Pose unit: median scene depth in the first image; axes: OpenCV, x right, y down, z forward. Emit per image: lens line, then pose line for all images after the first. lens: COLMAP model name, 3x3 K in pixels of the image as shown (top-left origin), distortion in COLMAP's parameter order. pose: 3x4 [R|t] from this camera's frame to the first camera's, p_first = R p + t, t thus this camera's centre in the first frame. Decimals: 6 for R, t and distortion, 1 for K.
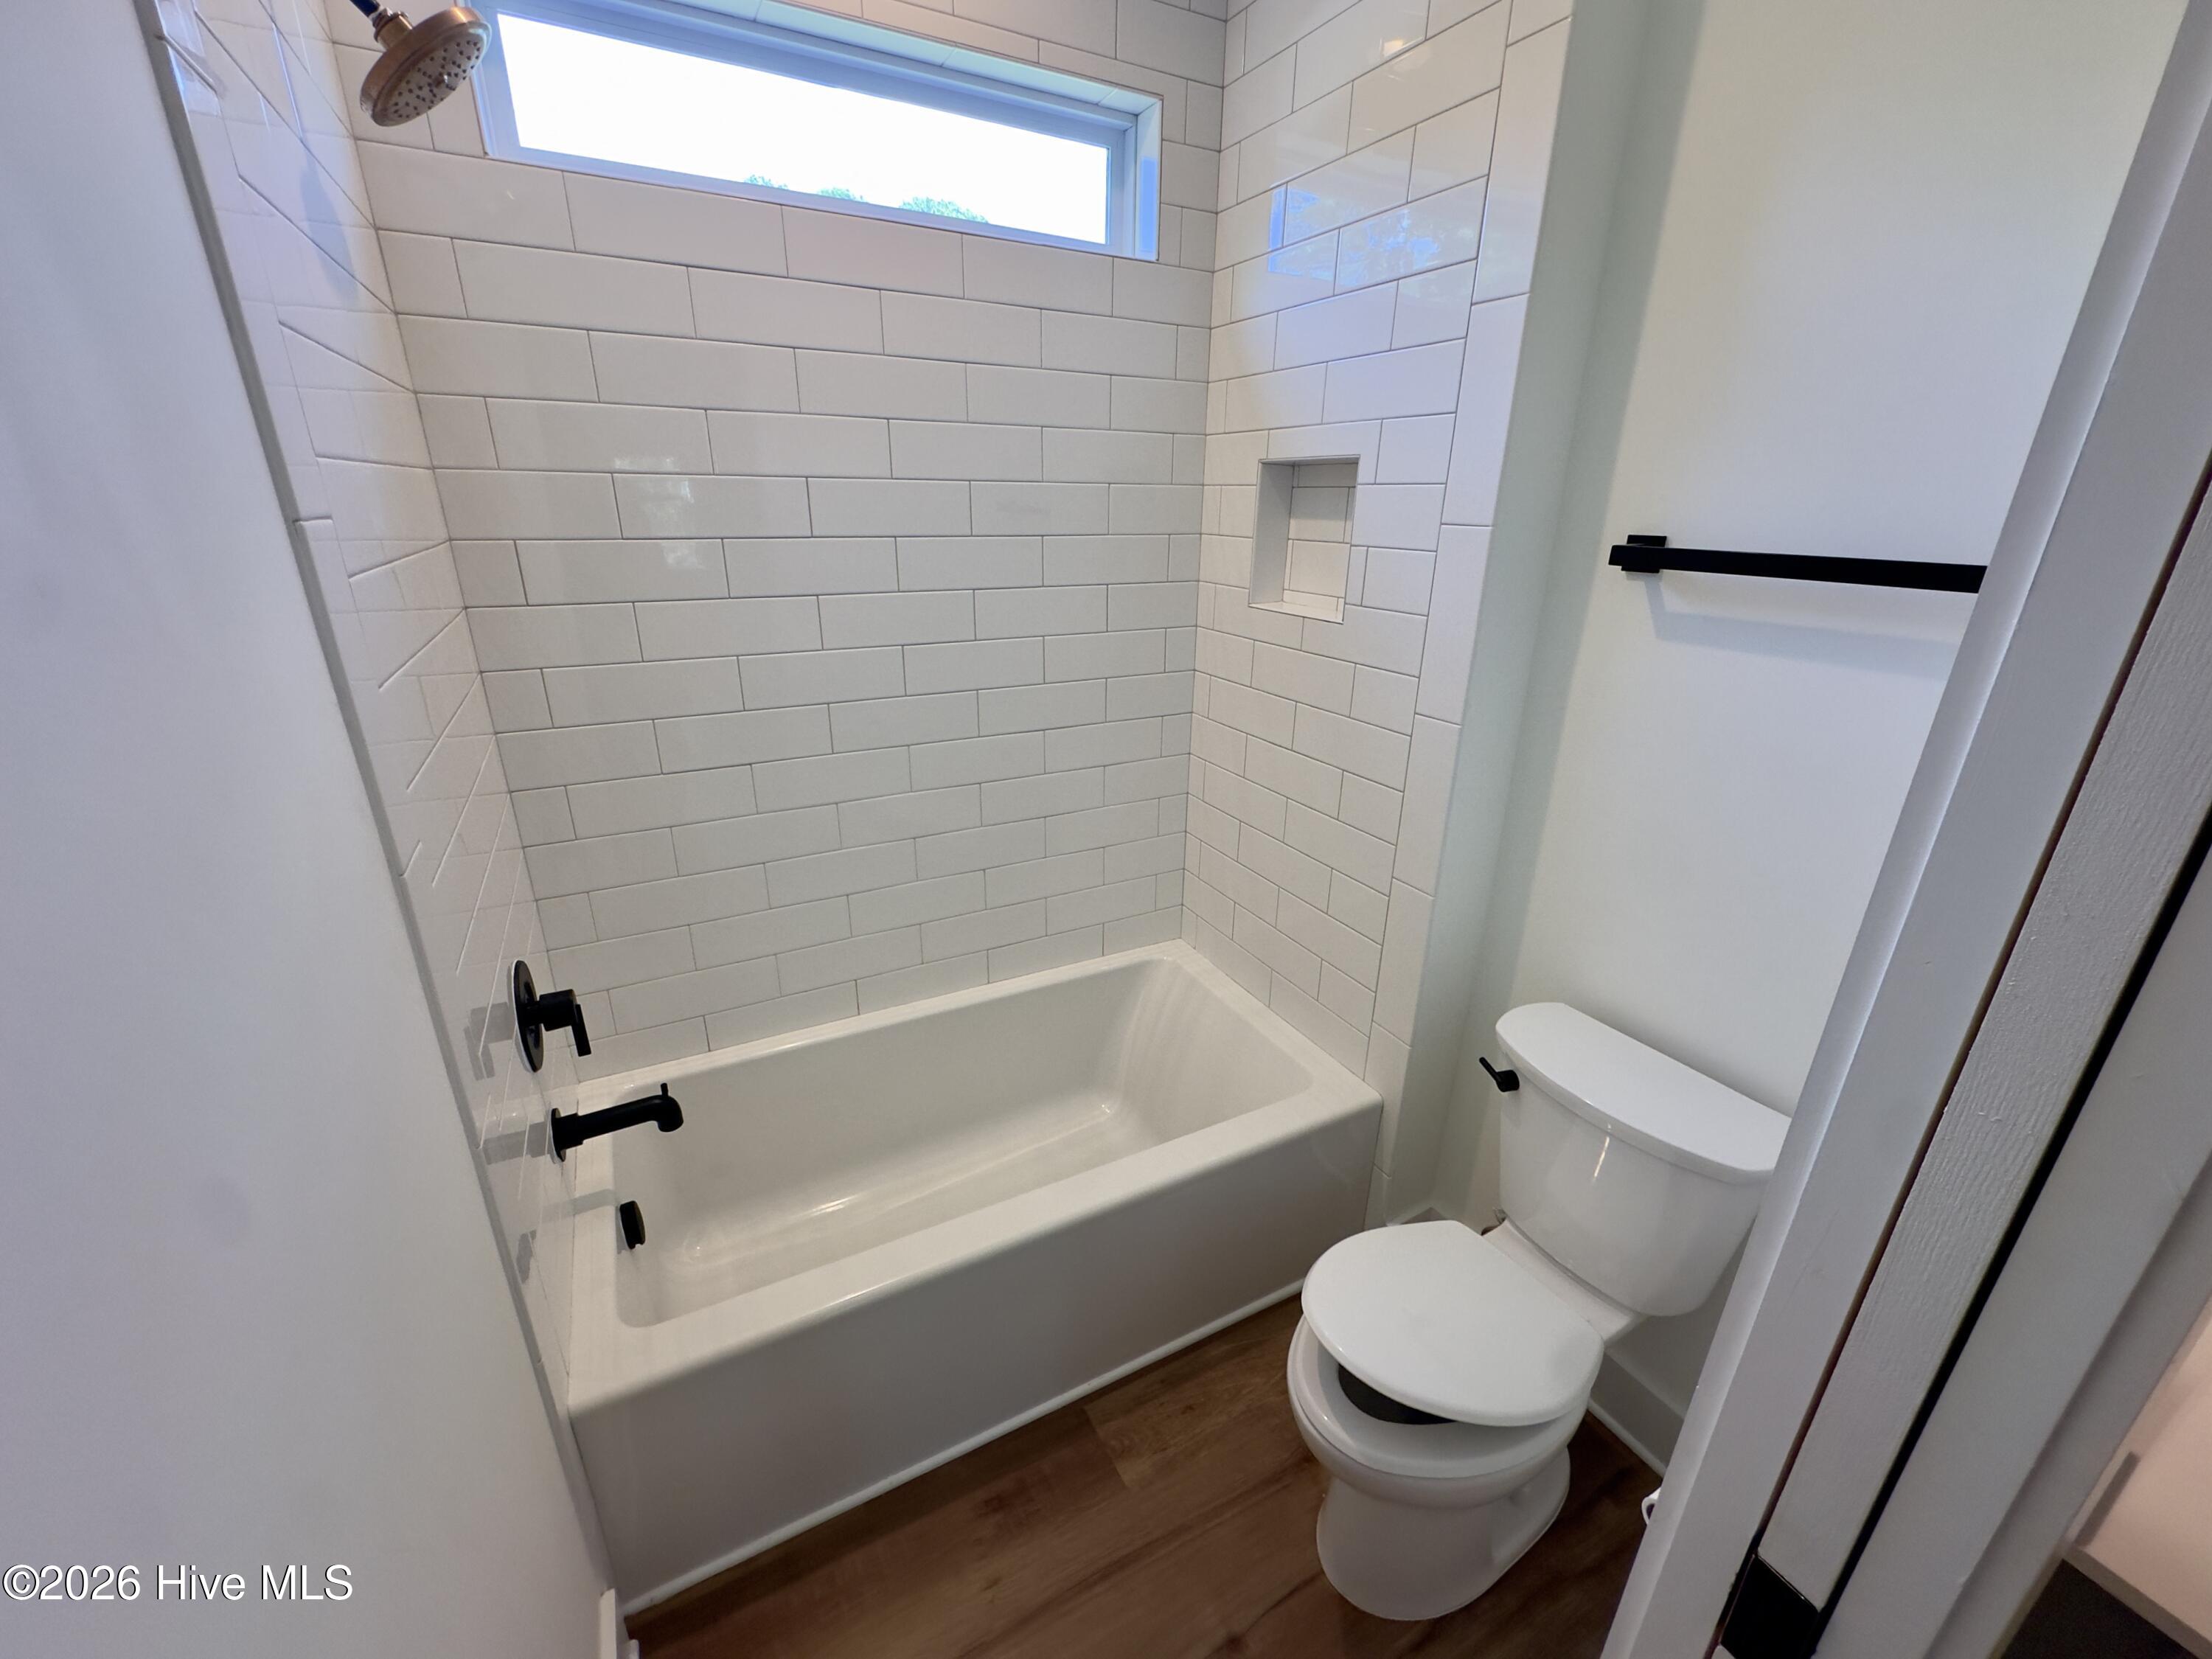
lens RADIAL K [[890.8, 0, 1104.5], [0, 890.8, 823.8], [0, 0, 1]] dist [0.001063, 0.000094]
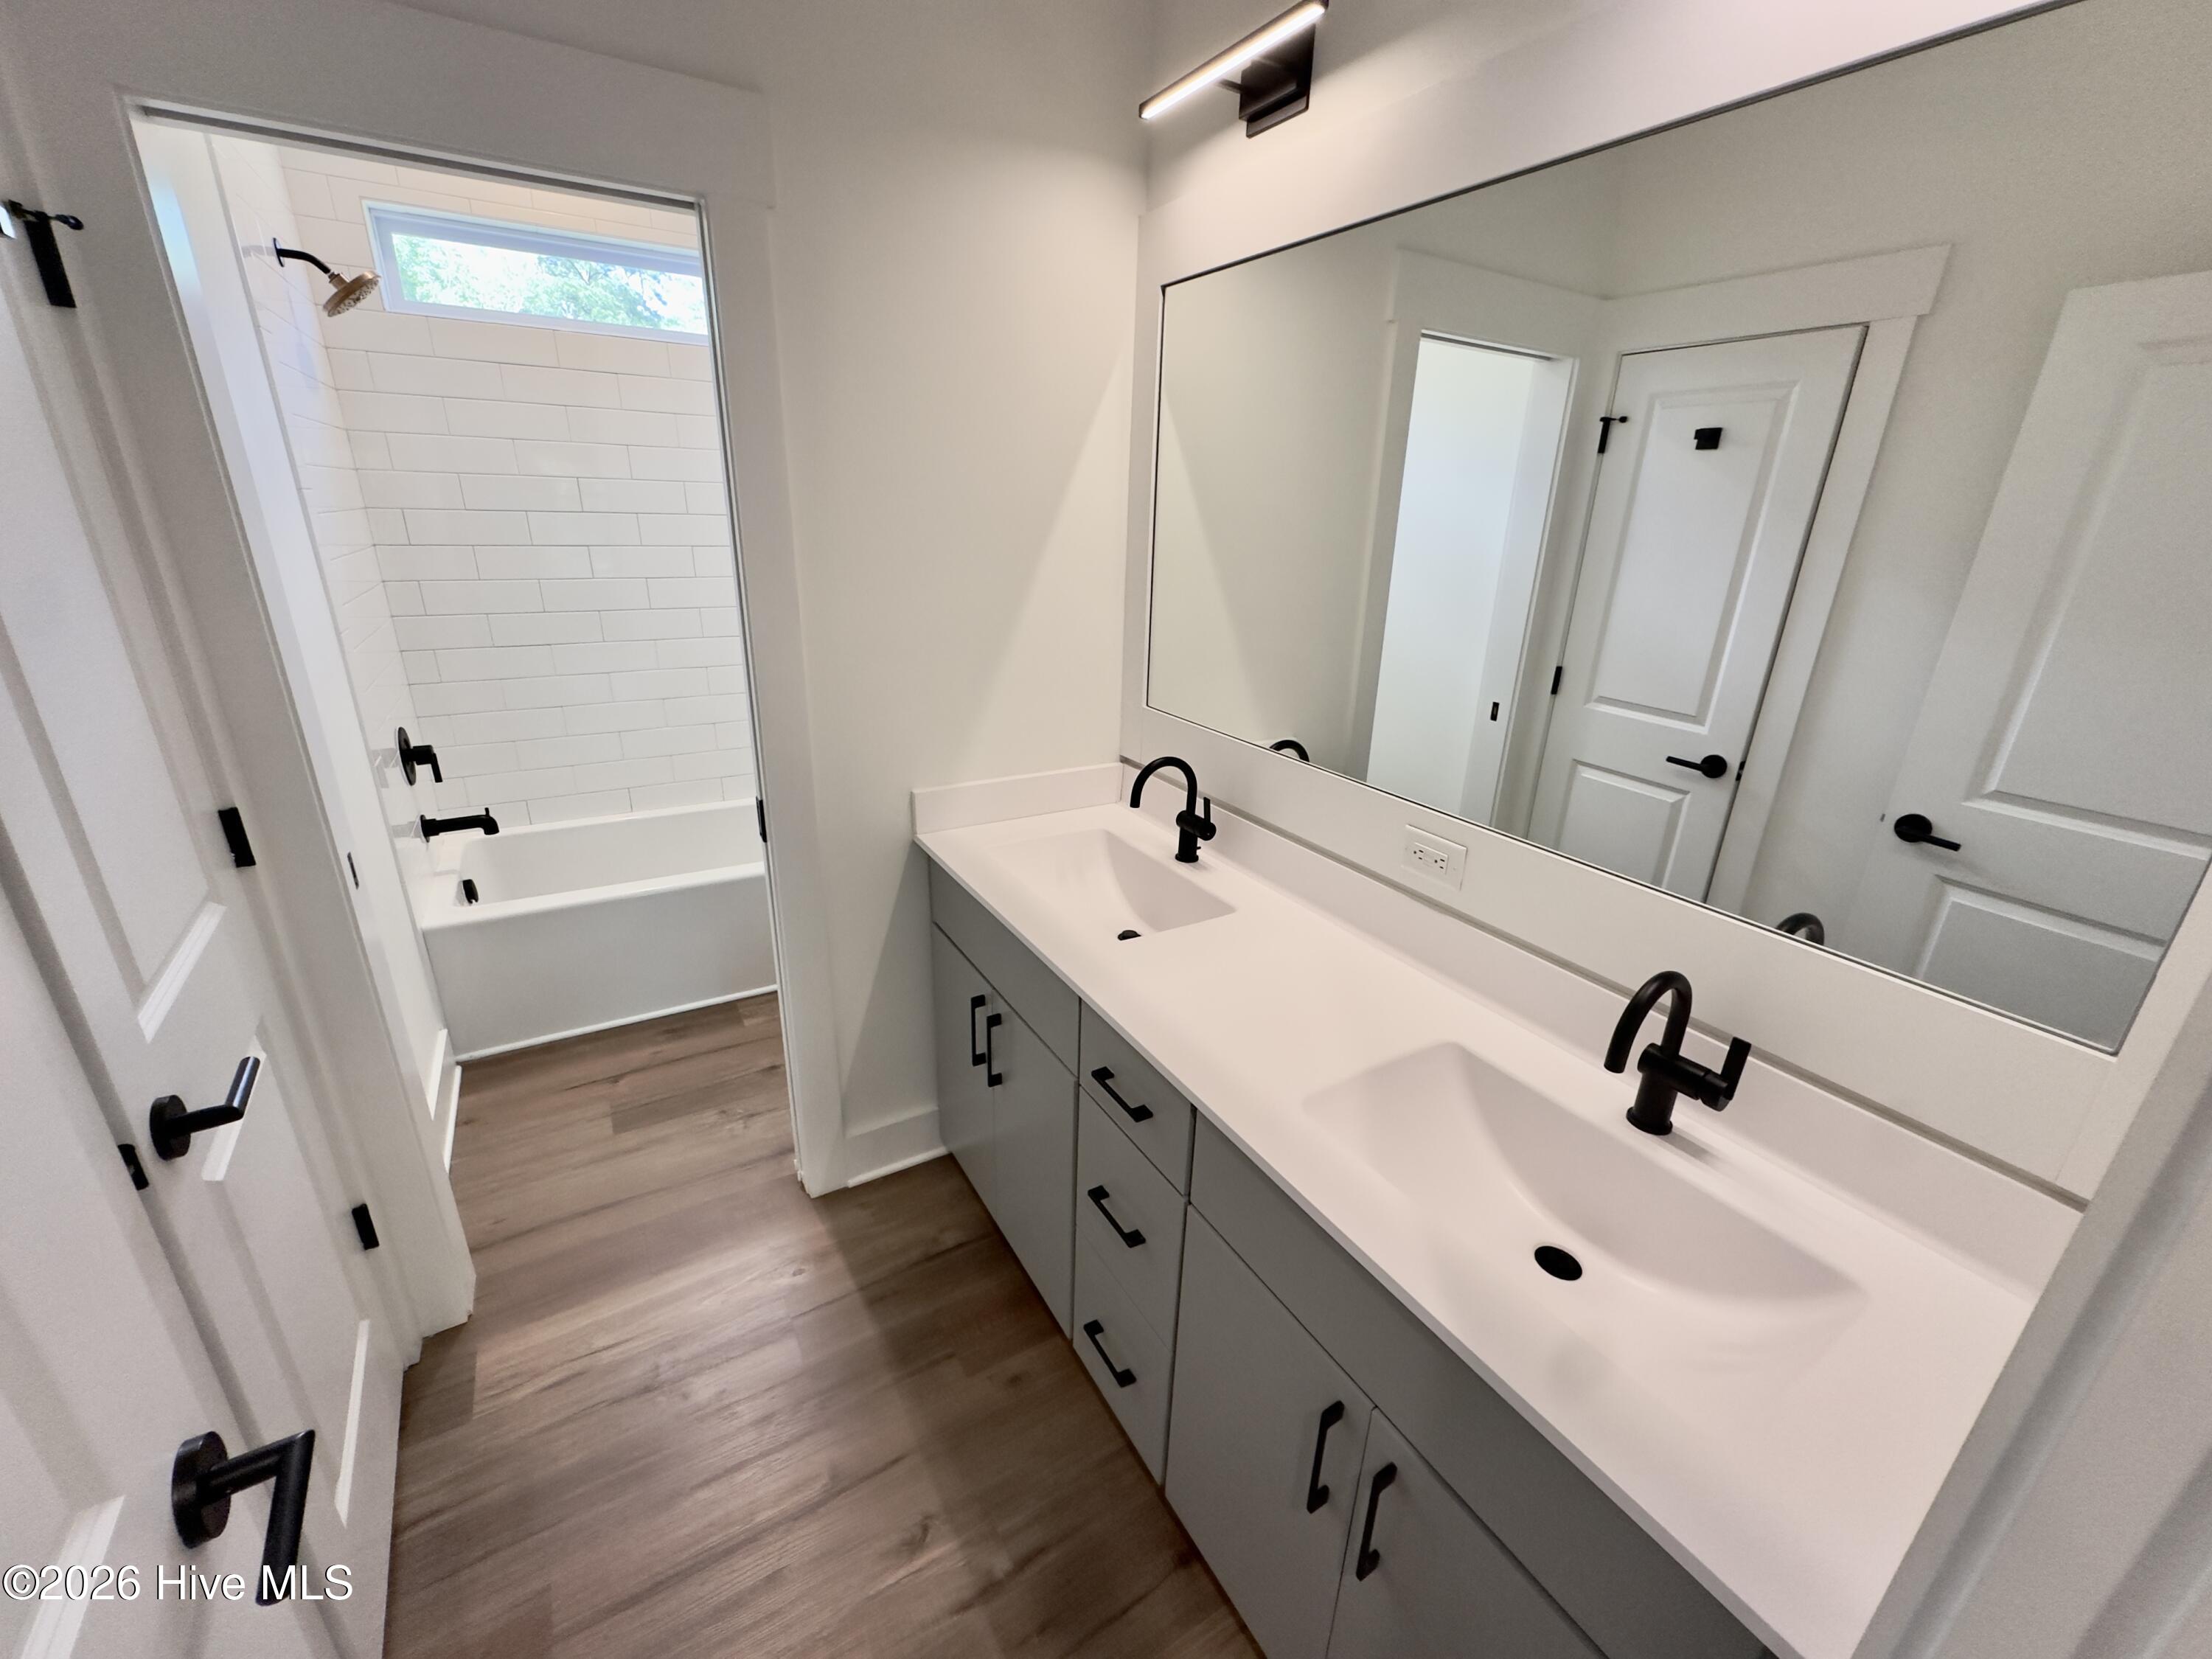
lens RADIAL K [[899.3, 0, 1108.2], [0, 899.3, 835.8], [0, 0, 1]] dist [-0.001716, -0.000172]
pose [[0.998766, -0.001263, 0.049649, 0.743937], [0.001422, 0.999994, -0.003170, 0.386523], [-0.049644, 0.003237, 0.998762, -0.978154]]
